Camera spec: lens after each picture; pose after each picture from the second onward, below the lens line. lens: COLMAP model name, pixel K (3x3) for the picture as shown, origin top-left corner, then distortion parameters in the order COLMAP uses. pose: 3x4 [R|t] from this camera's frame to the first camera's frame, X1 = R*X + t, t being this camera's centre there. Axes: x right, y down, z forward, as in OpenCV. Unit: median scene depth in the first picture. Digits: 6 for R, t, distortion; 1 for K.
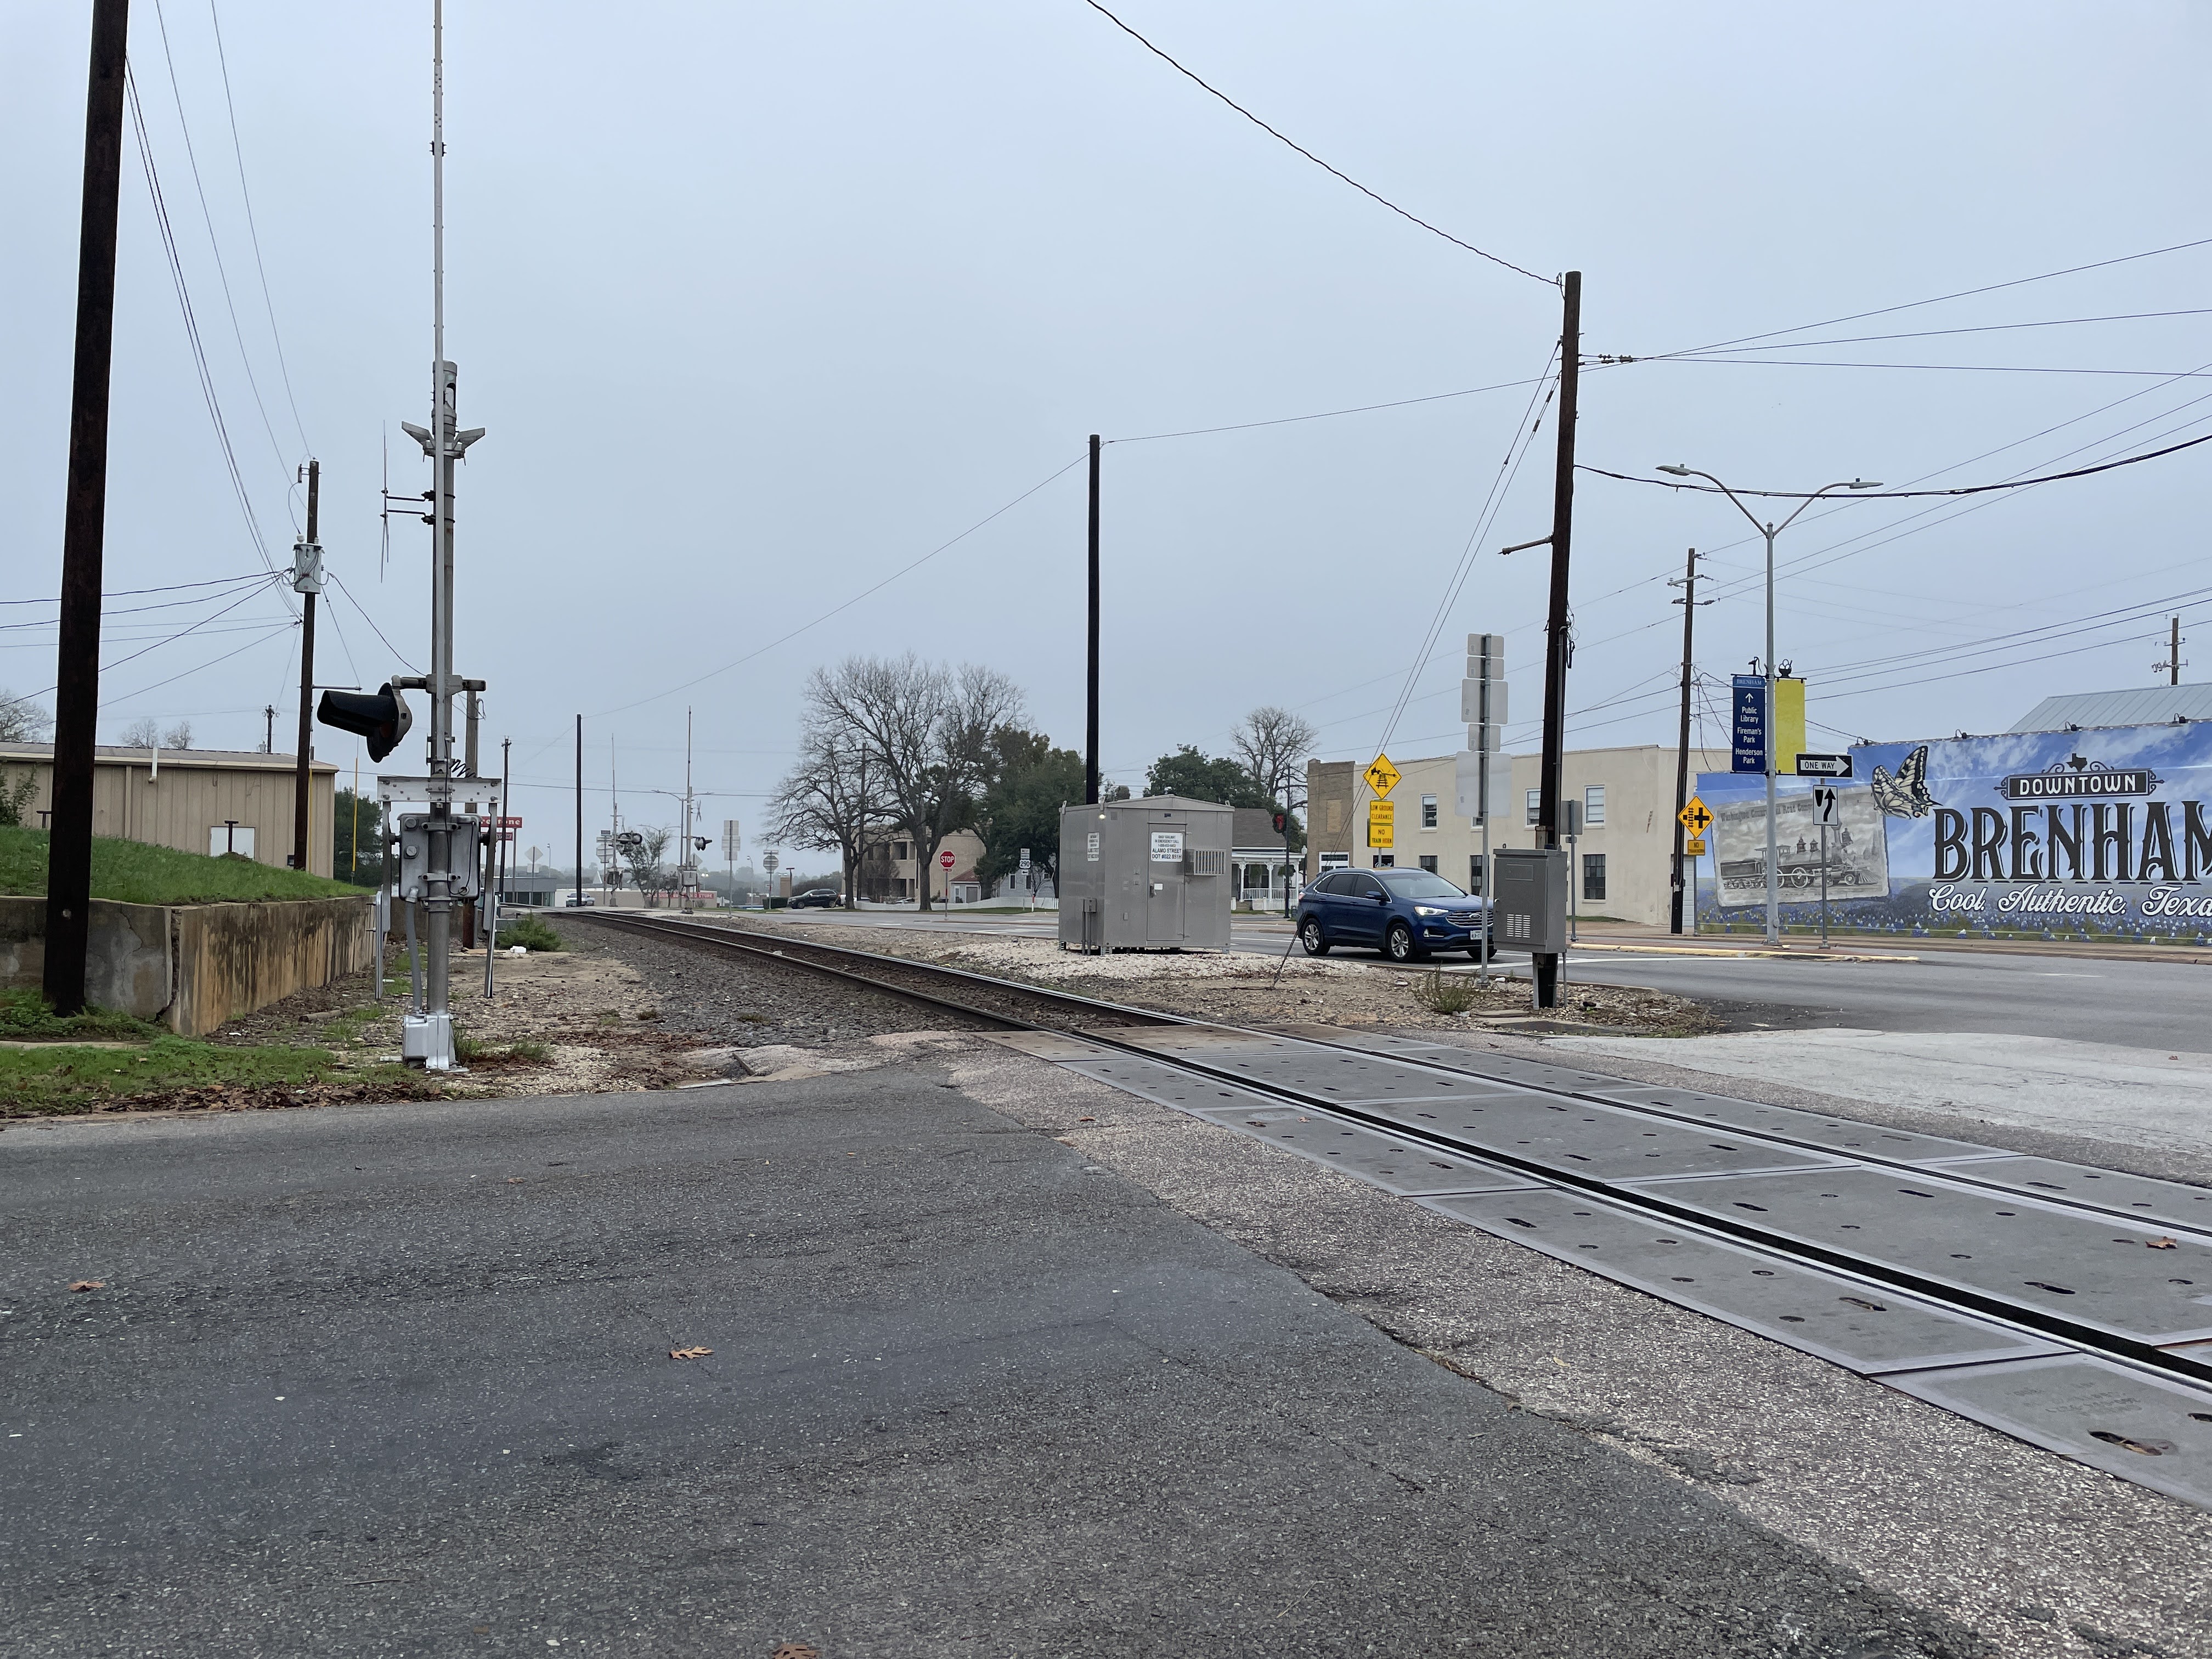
lens RADIAL K [[1673.4, 0, 1106.0], [0, 1673.4, 829.5], [0, 0, 1]] dist [0.132393, -0.158862]
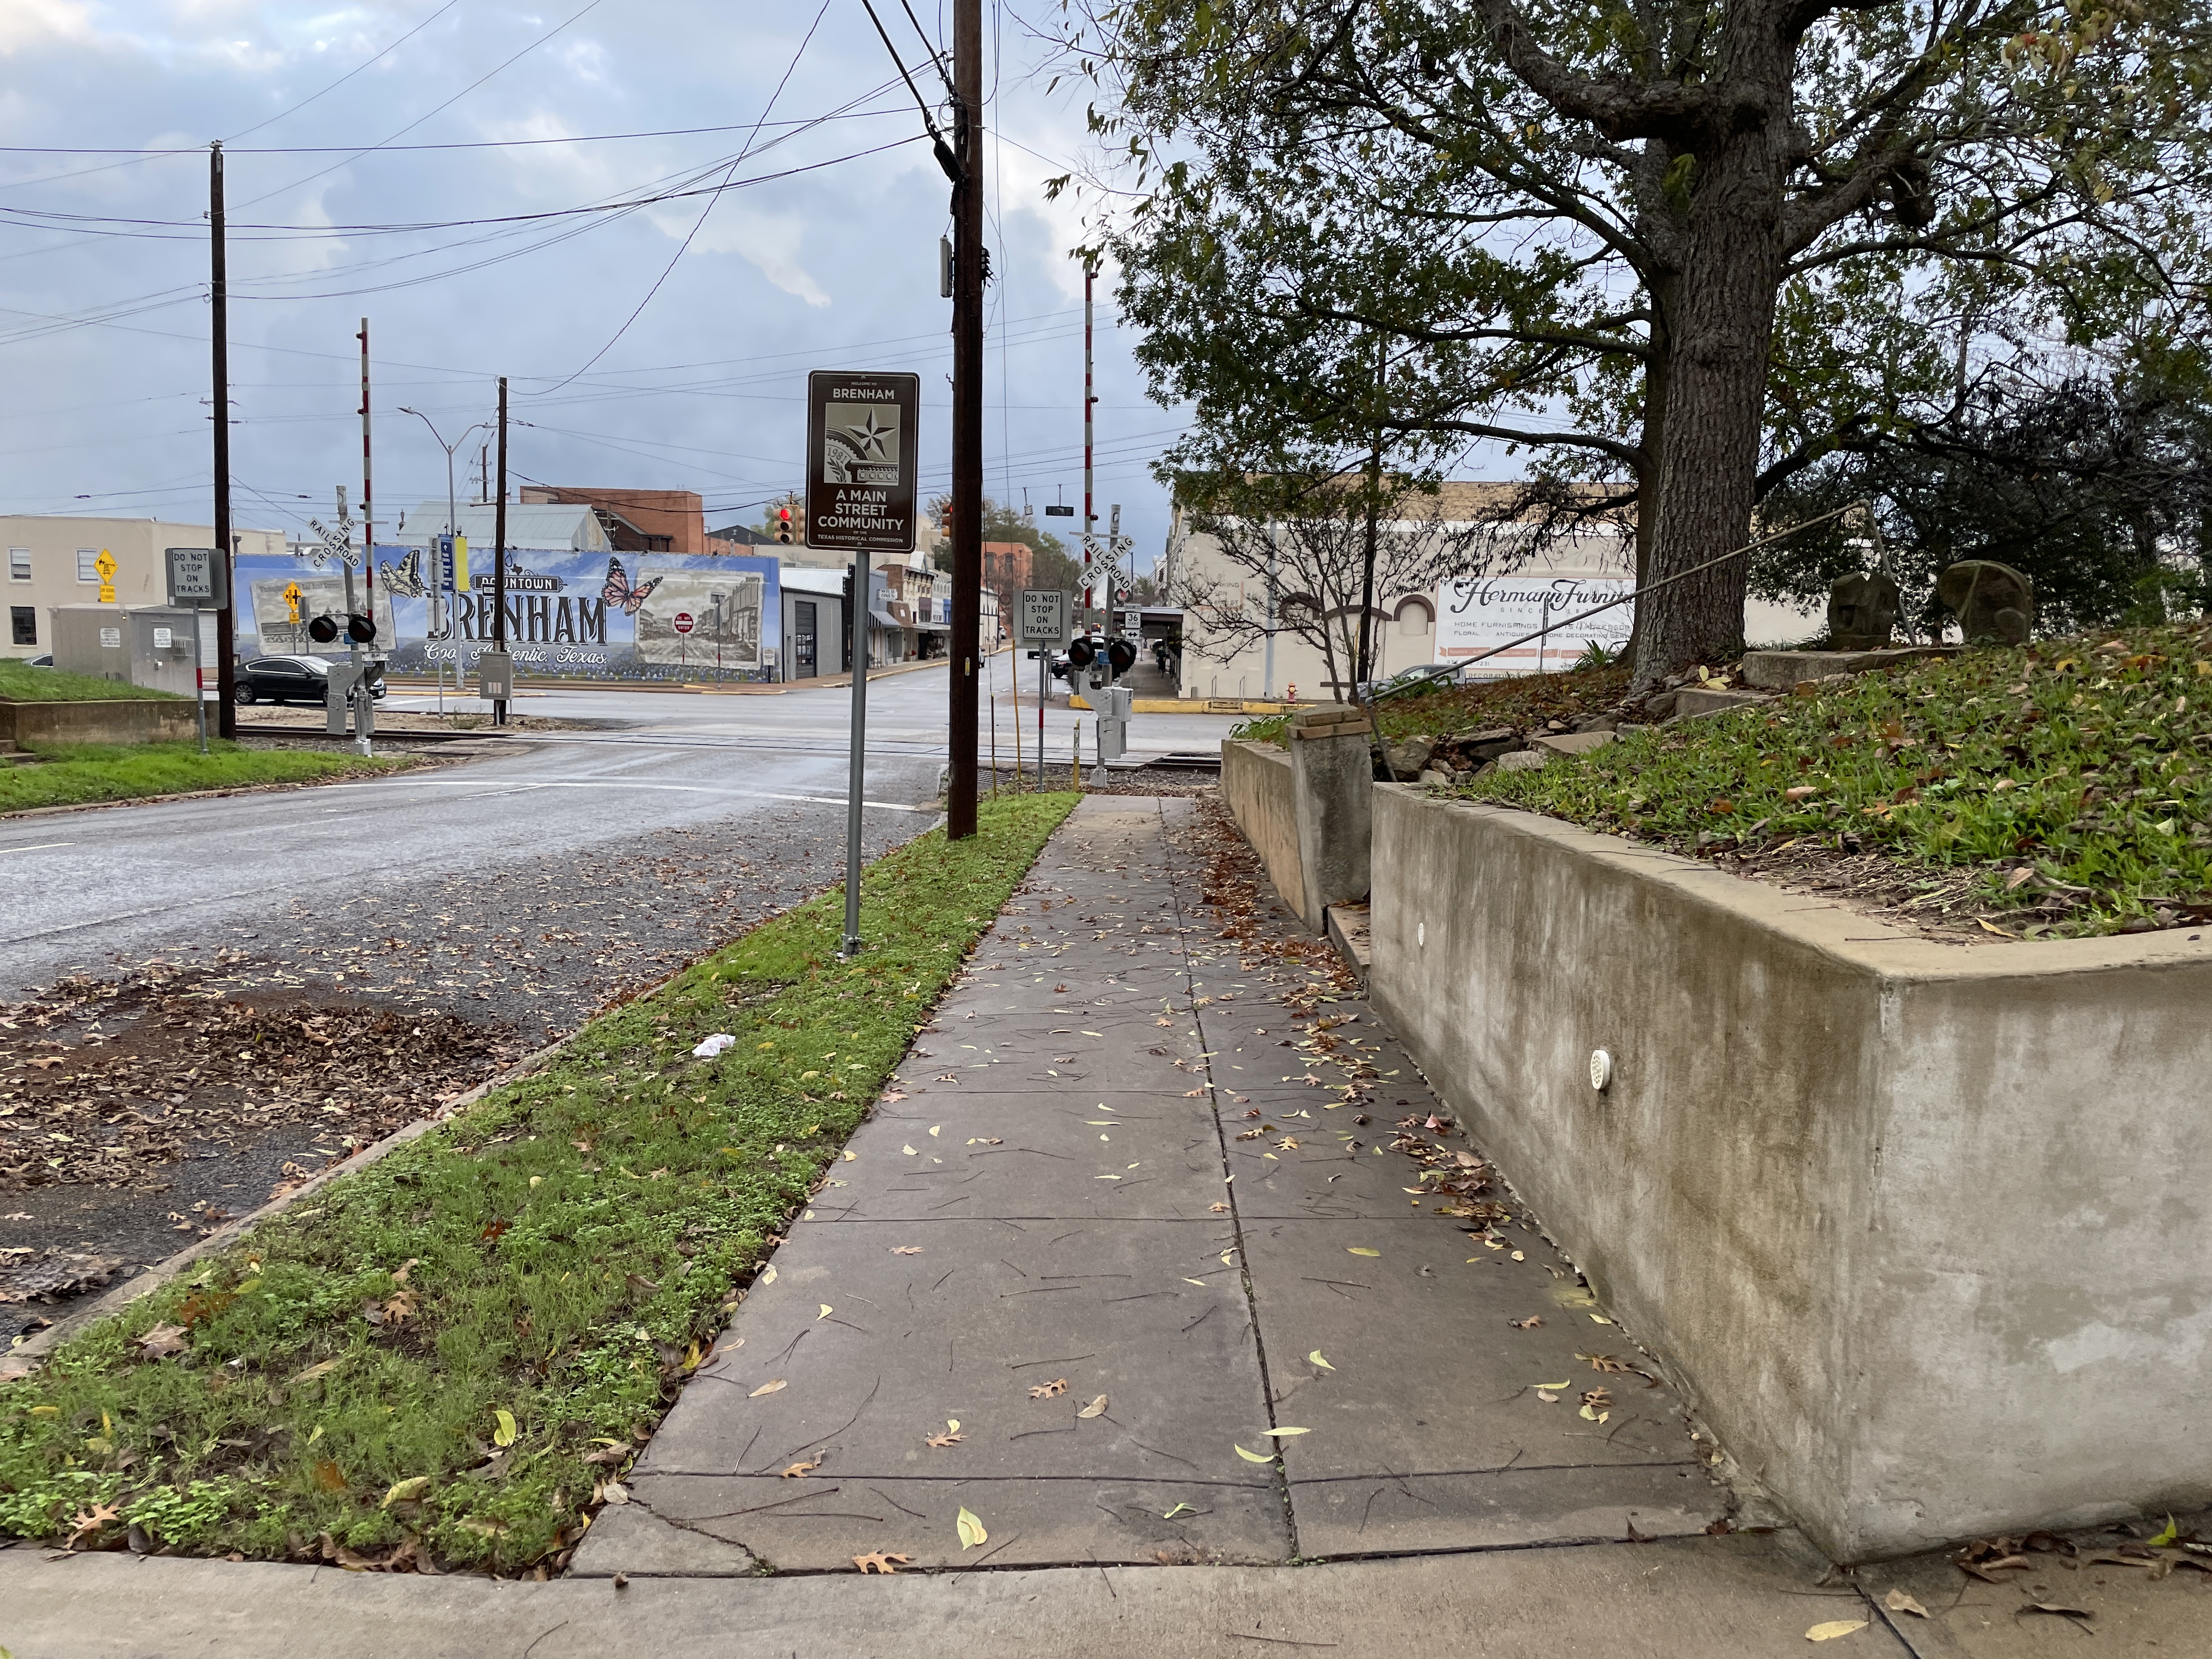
lens RADIAL K [[1668.3, 0, 1140.9], [0, 1668.3, 869.4], [0, 0, 1]] dist [0.079823, -0.104661]
pose [[0.520052, -0.118611, 0.845859, -0.530222], [-0.042562, 0.985482, 0.164357, -0.046658], [-0.853073, -0.121476, 0.507454, -0.373496]]
